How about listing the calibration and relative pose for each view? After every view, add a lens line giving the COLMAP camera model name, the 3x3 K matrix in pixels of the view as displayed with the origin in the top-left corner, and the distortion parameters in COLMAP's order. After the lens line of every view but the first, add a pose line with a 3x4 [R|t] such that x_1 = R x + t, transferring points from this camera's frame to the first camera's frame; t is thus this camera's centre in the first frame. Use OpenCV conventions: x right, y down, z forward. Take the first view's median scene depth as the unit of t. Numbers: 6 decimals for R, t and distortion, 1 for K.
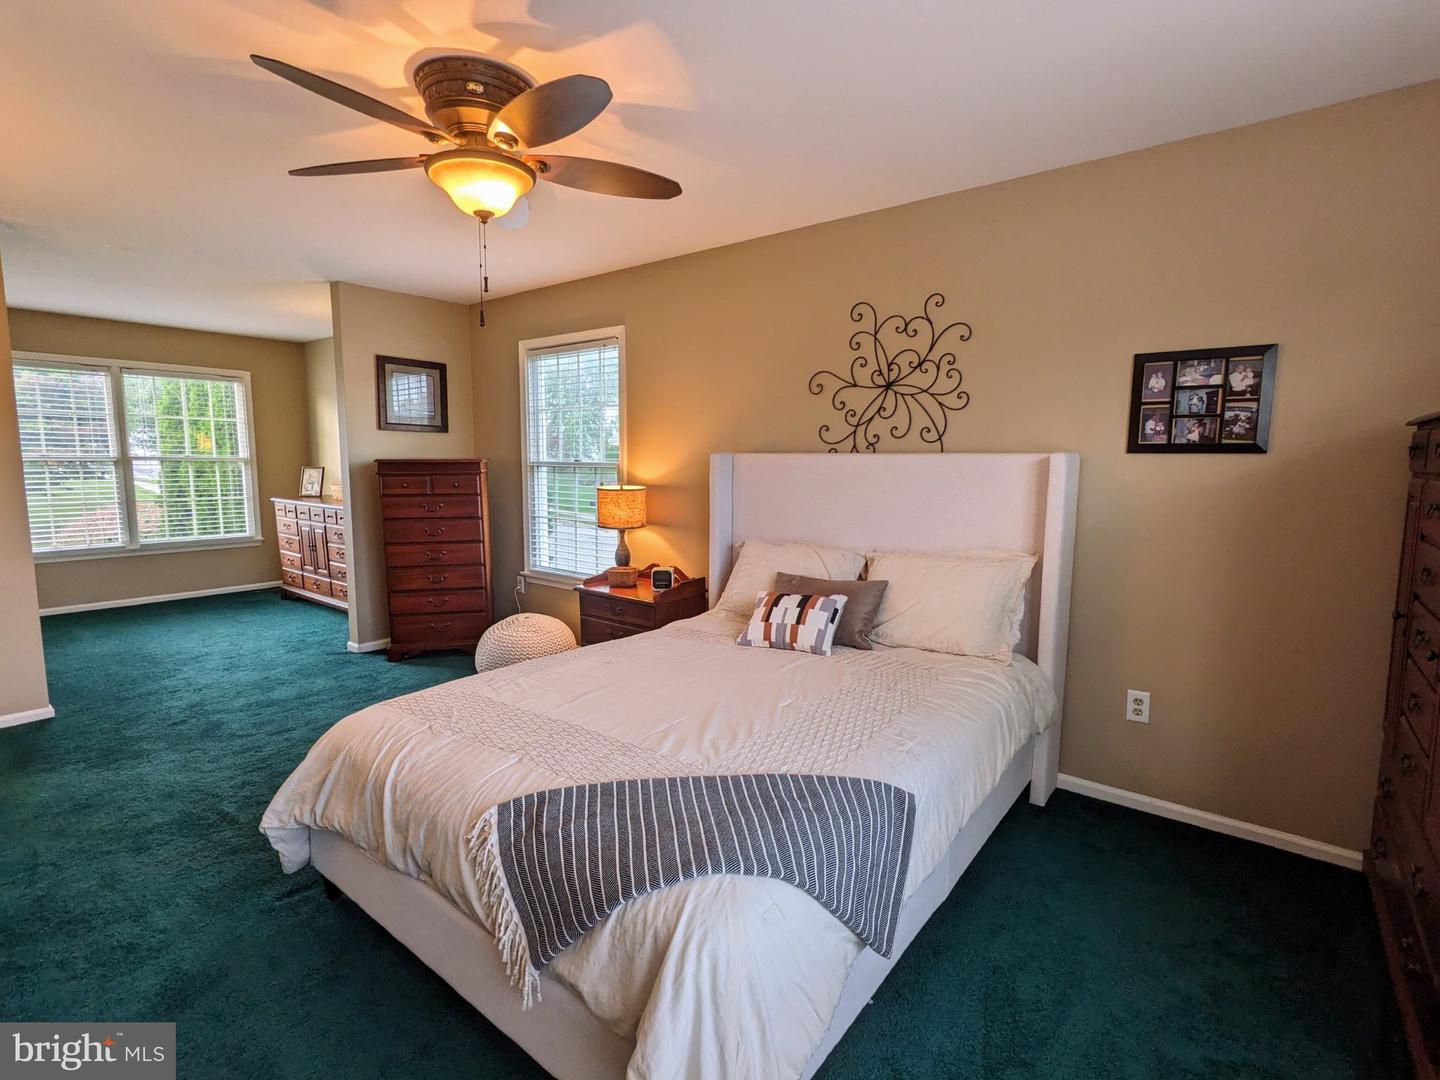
lens RADIAL K [[693.2, 0, 721.7], [0, 693.2, 540.2], [0, 0, 1]] dist [0.008421, 0.001041]
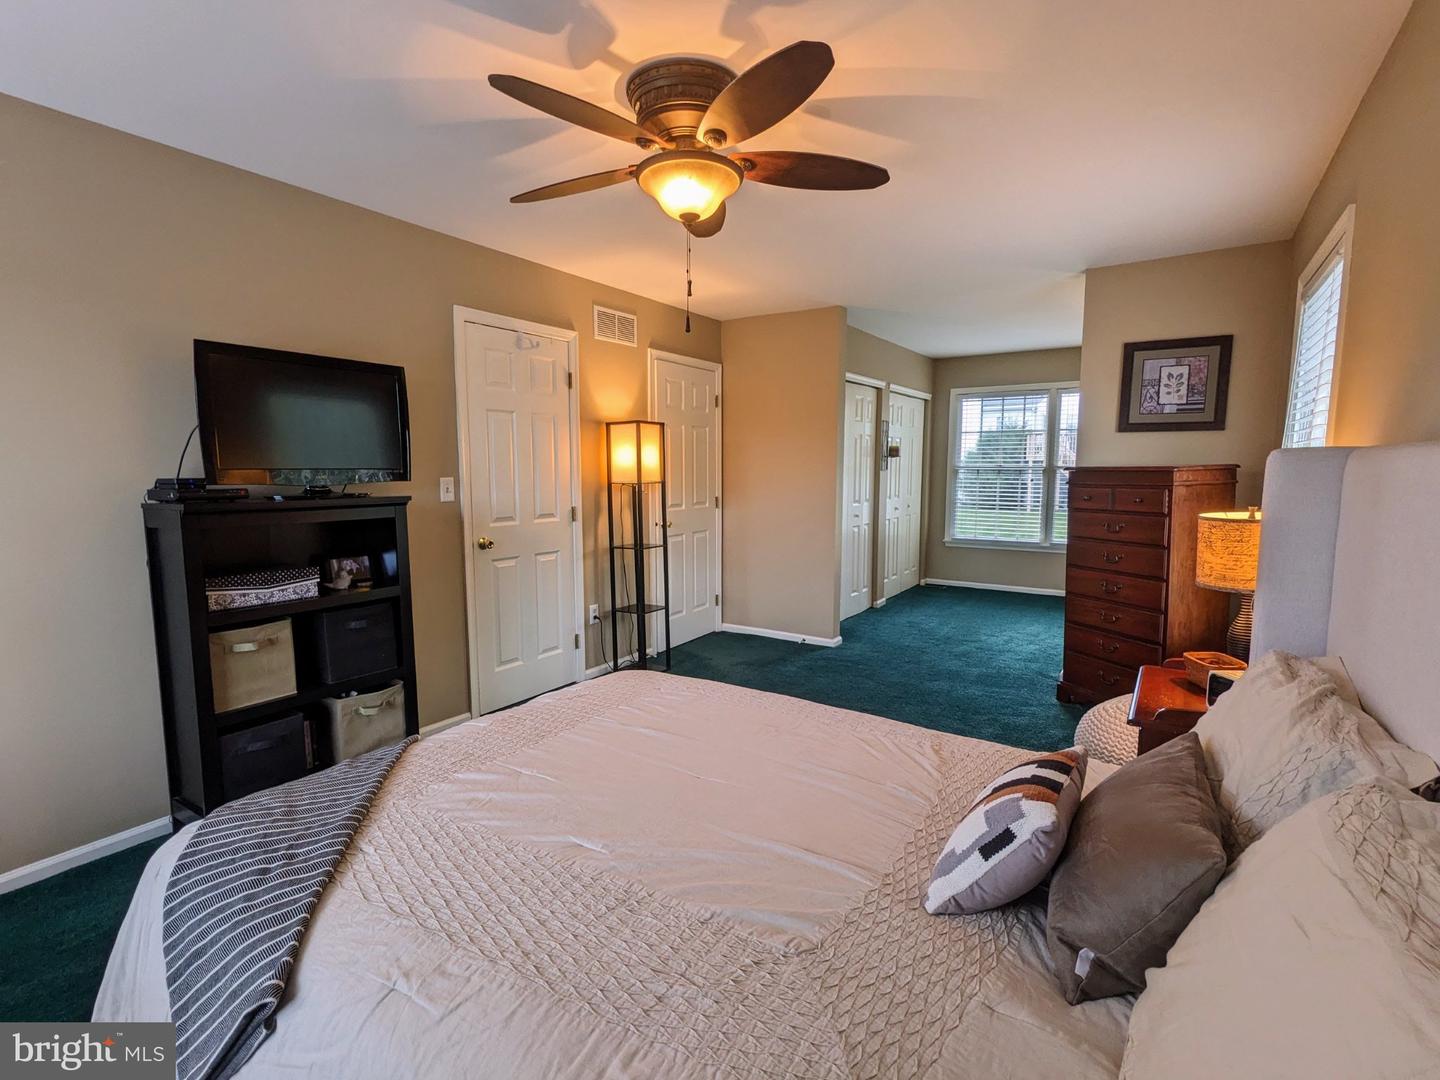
lens RADIAL K [[693.2, 0, 721.7], [0, 693.2, 540.2], [0, 0, 1]] dist [0.008421, 0.001041]
pose [[0.097631, 0.100230, -0.990163, 0.479463], [-0.114249, 0.989467, 0.088894, -0.075945], [0.988643, 0.104446, 0.108054, 0.690634]]
